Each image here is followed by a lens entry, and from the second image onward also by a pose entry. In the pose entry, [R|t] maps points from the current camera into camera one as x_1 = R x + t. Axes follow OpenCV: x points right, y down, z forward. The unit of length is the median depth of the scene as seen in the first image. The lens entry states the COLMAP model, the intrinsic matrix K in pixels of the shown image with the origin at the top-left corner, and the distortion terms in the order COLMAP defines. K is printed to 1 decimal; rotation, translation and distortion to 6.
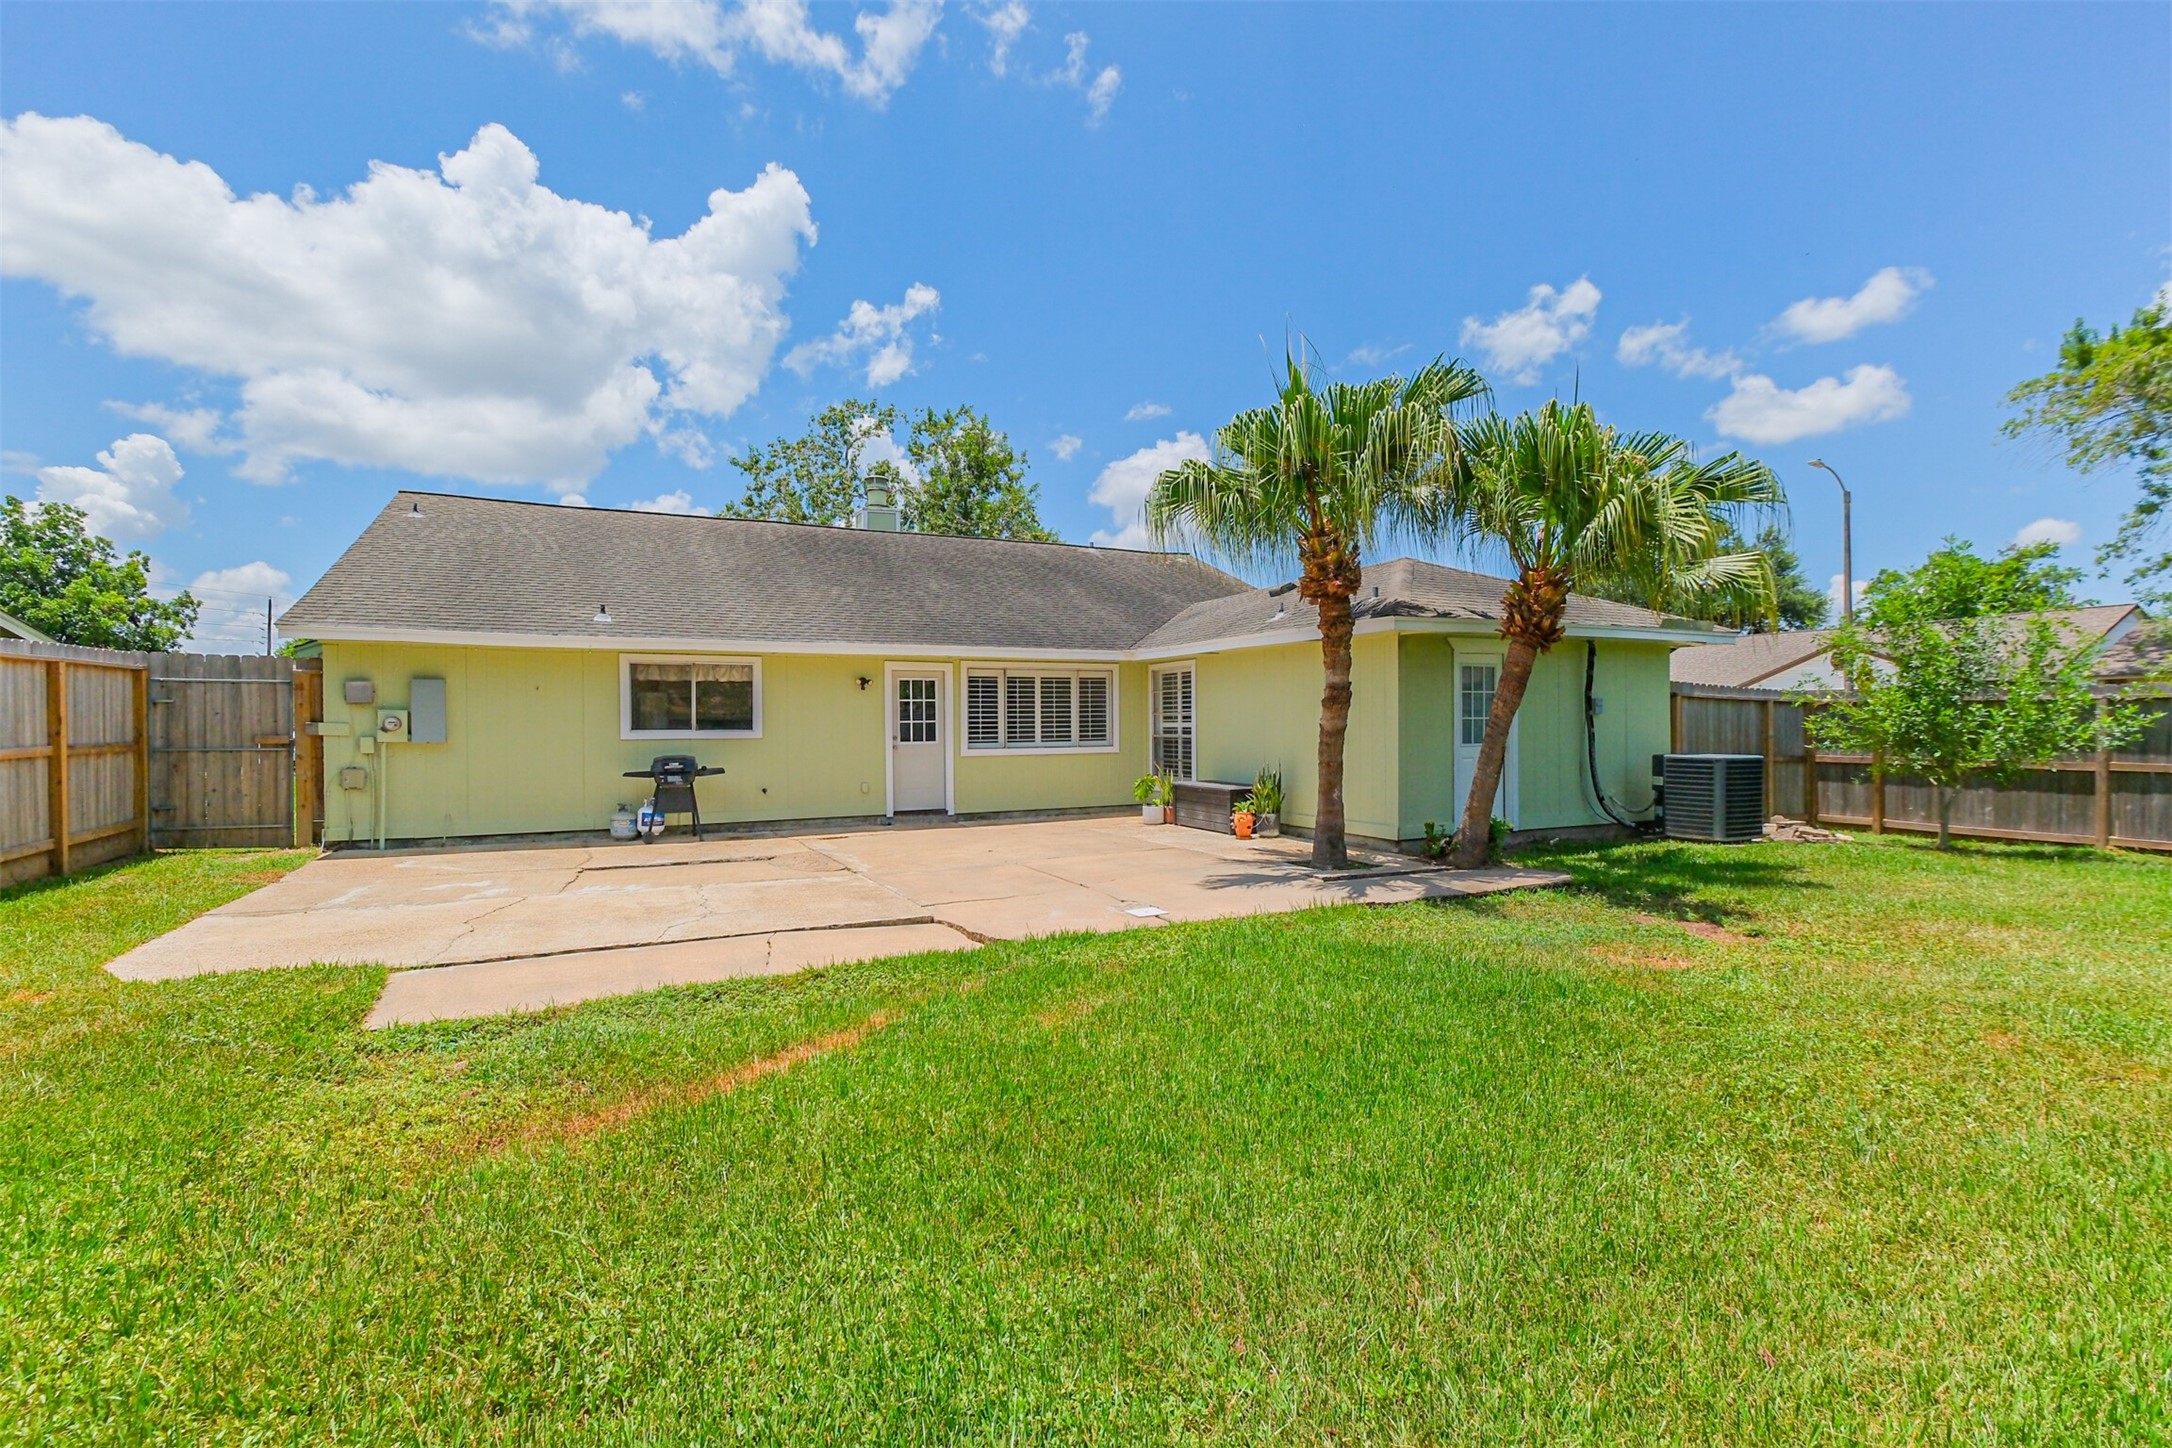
lens RADIAL K [[947.6, 0, 1085.5], [0, 947.6, 724.0], [0, 0, 1]] dist [-0.011413, 0.002662]
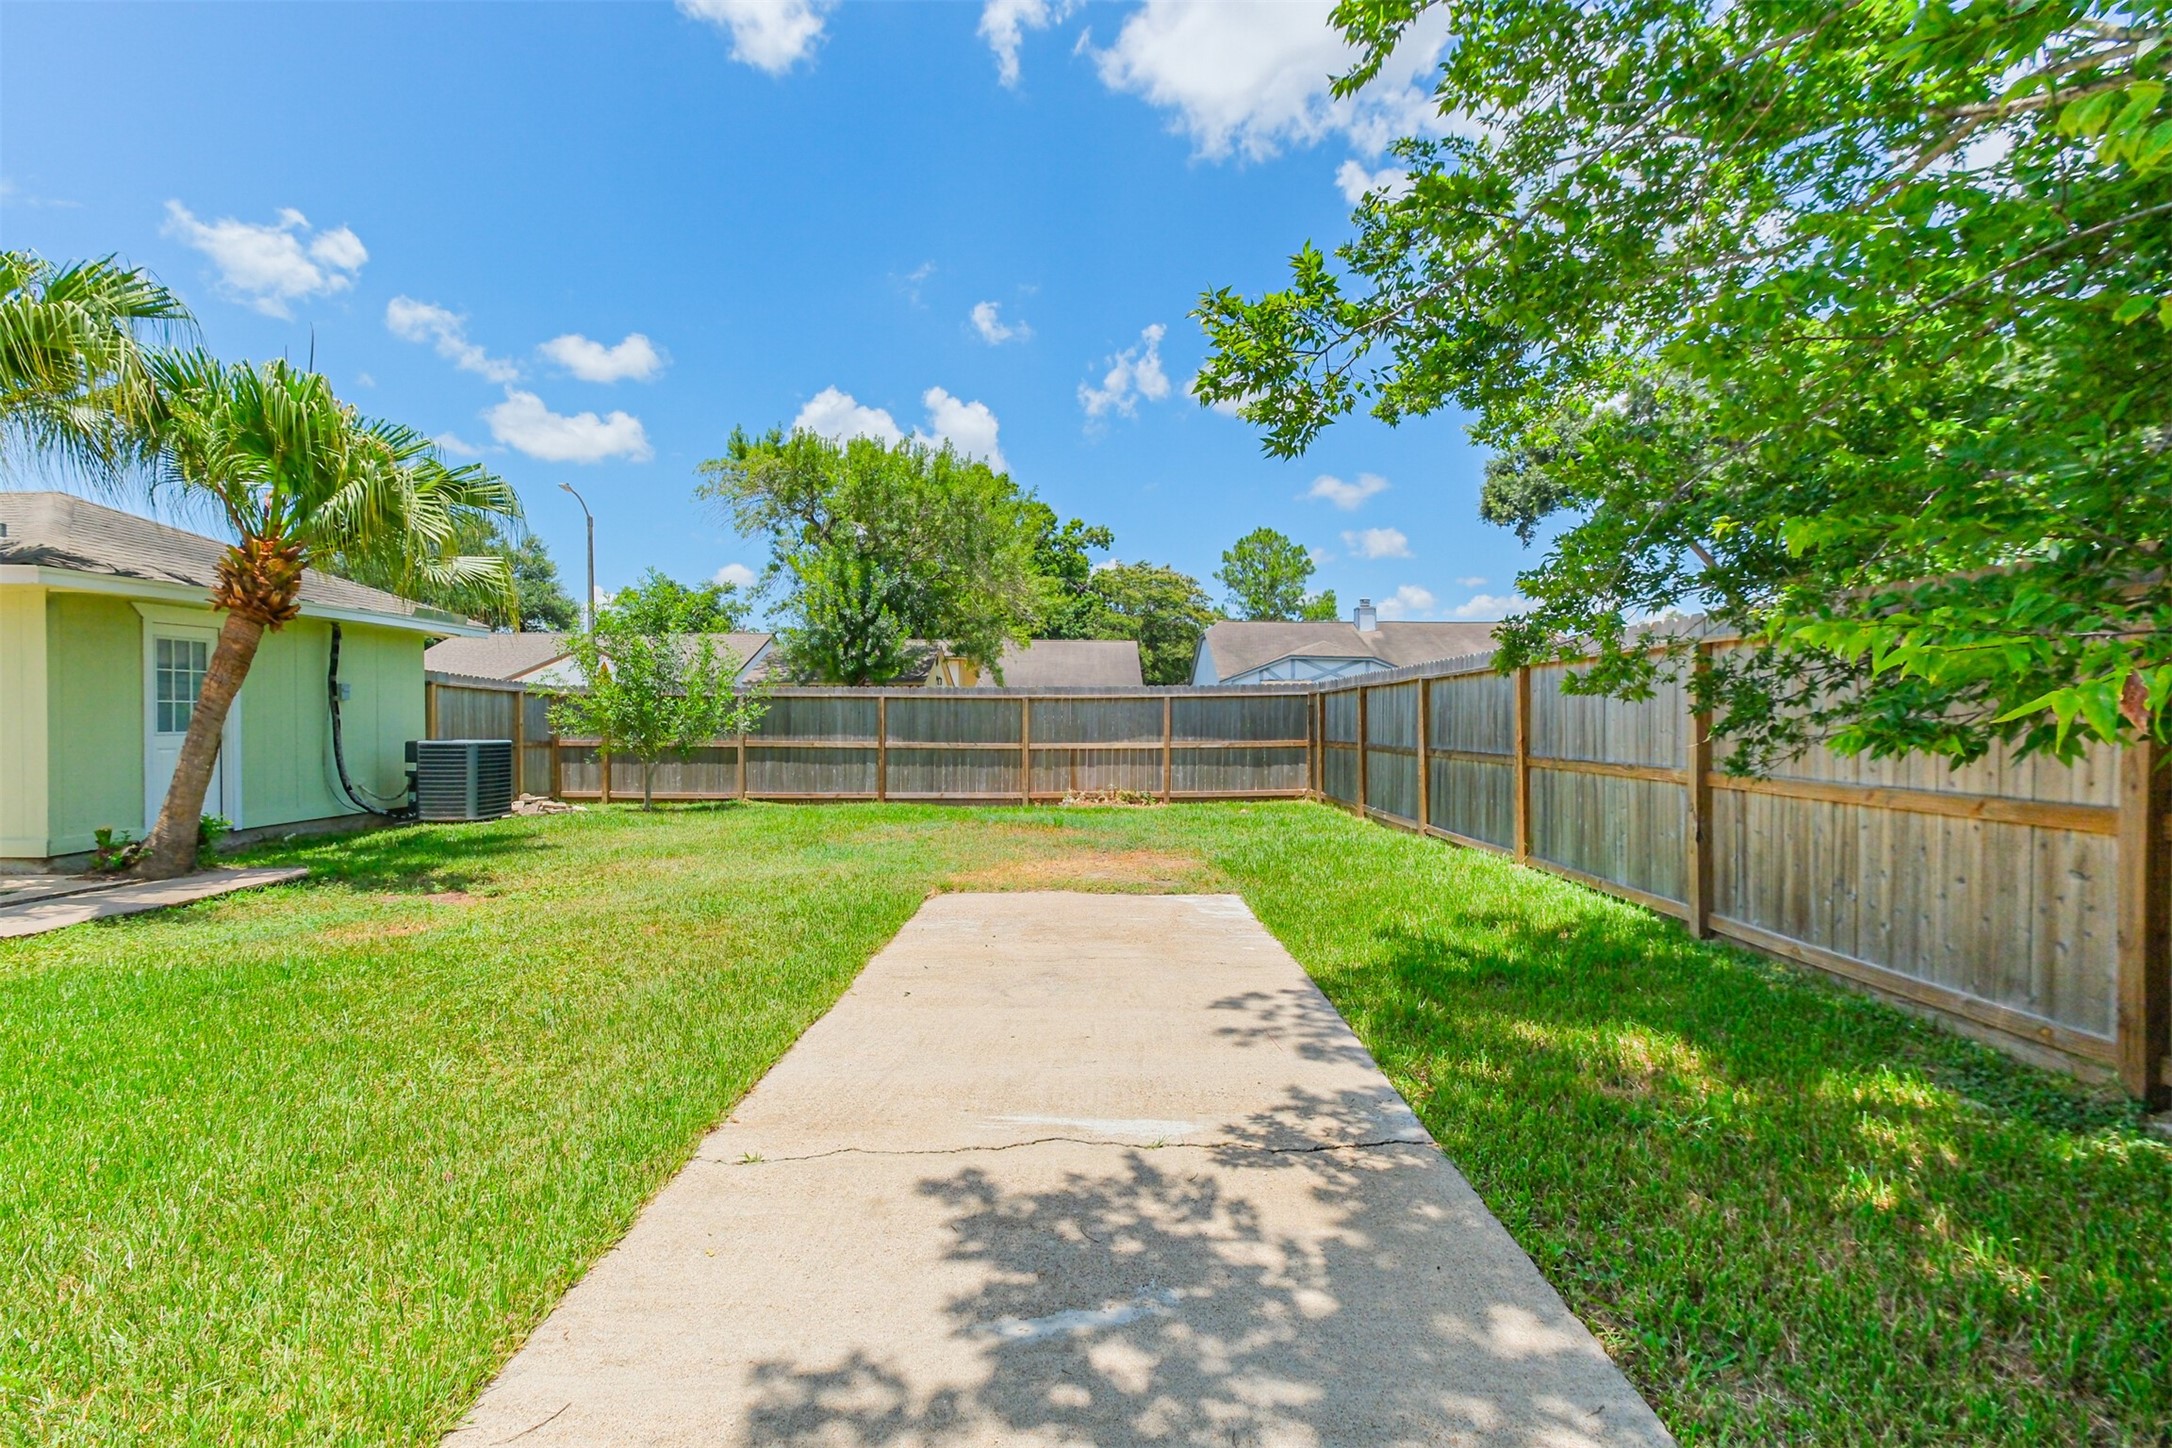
lens RADIAL K [[970.0, 0, 1105.2], [0, 970.0, 729.9], [0, 0, 1]] dist [-0.003962, 0.005733]
pose [[0.413969, -0.005714, 0.910273, -0.037731], [0.000002, 0.999980, 0.006276, 0.014828], [-0.910291, -0.002596, 0.413960, -0.123291]]
